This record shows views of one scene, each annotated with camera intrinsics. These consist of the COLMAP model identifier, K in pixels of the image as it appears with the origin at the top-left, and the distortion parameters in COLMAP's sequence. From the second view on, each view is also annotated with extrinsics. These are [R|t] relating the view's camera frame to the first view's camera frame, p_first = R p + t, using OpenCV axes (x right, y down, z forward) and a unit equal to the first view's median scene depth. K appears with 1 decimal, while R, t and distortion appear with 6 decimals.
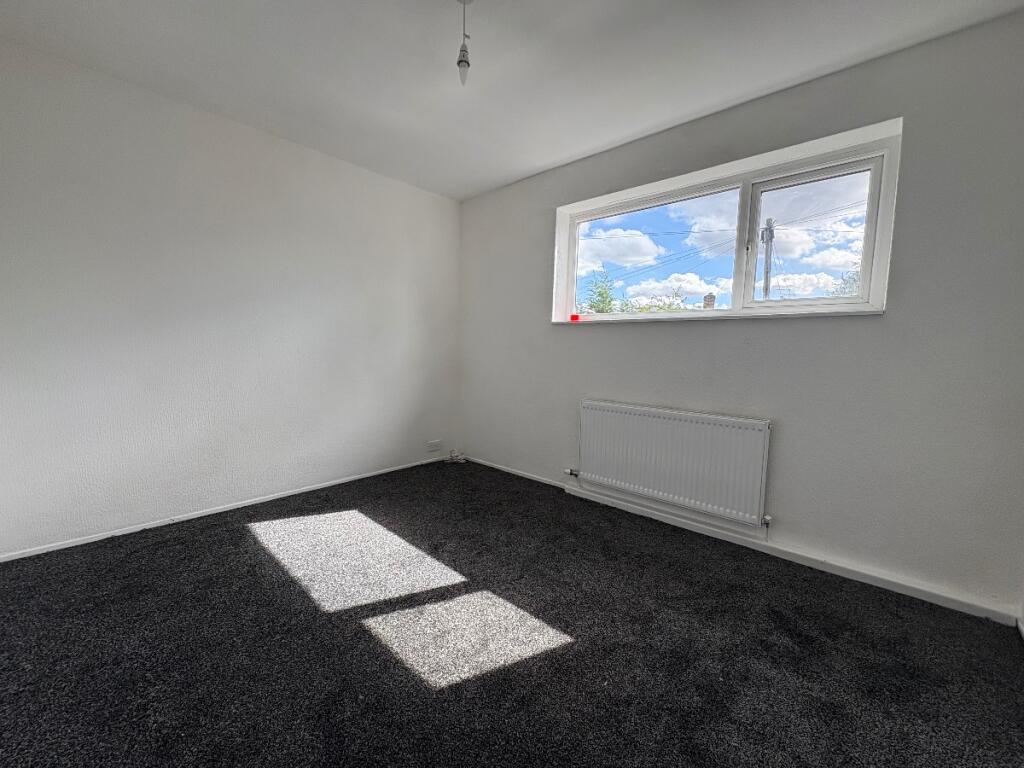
lens RADIAL K [[414.2, 0, 512.0], [0, 414.2, 384.0], [0, 0, 1]] dist [-0.001923, -0.000331]
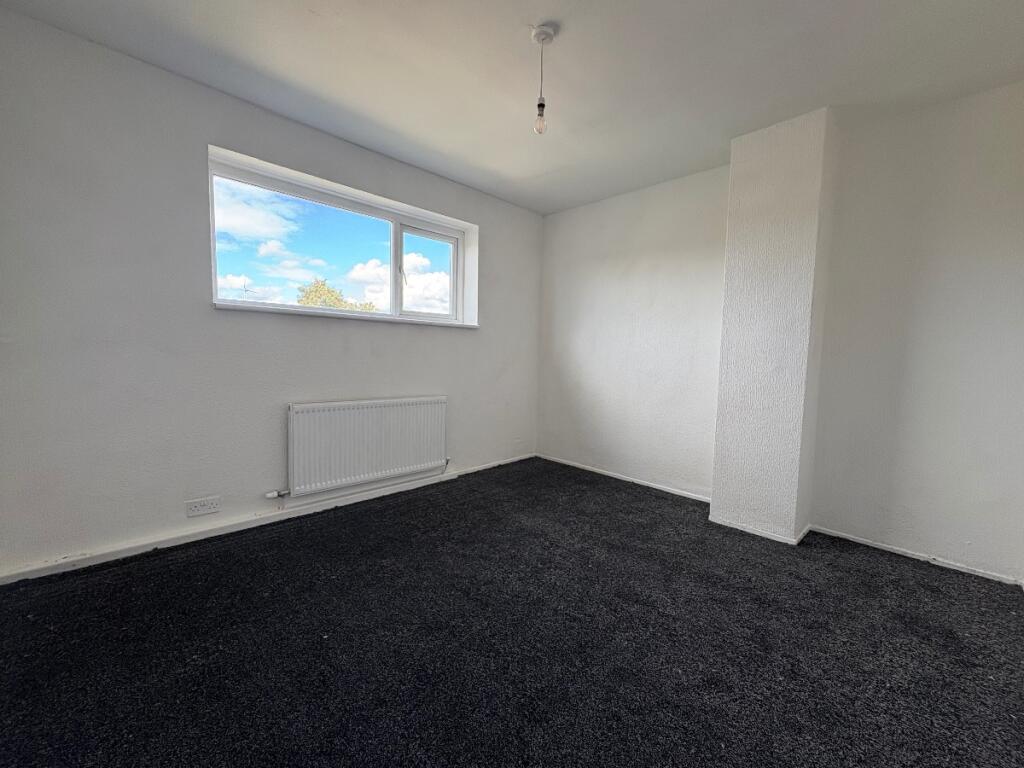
lens RADIAL K [[397.9, 0, 512.0], [0, 397.9, 384.0], [0, 0, 1]] dist [-0.000402, 0.000002]
pose [[0.073193, -0.104480, 0.991830, -0.669252], [0.043407, 0.993889, 0.101494, -0.075177], [-0.996373, 0.035624, 0.077281, 0.532582]]
